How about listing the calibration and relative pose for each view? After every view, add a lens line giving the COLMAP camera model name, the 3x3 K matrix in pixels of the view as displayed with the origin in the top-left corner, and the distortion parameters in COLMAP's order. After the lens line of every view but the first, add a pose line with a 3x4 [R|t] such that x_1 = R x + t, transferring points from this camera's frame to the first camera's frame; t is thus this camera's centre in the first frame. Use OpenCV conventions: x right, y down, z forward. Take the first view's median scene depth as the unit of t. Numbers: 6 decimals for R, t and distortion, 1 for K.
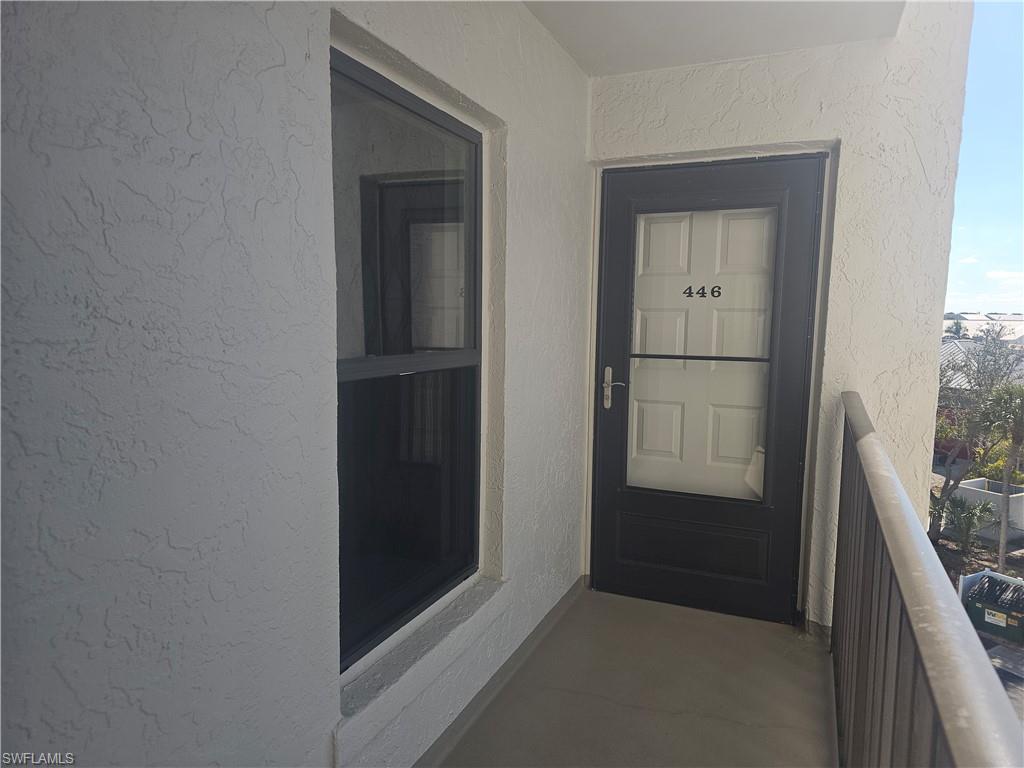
lens RADIAL K [[685.0, 0, 516.4], [0, 685.0, 387.6], [0, 0, 1]] dist [0.063590, -0.048205]
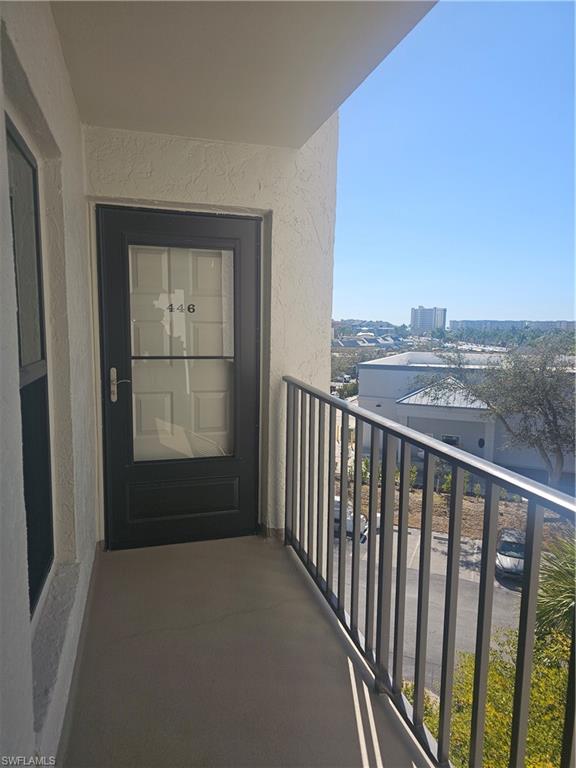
lens RADIAL K [[513.8, 0, 289.1], [0, 513.8, 384.0], [0, 0, 1]] dist [0.063590, -0.048205]
pose [[0.775714, -0.076272, 0.626459, -0.207442], [0.064038, 0.997059, 0.042098, -0.020695], [-0.627828, 0.007461, 0.778317, 0.087483]]
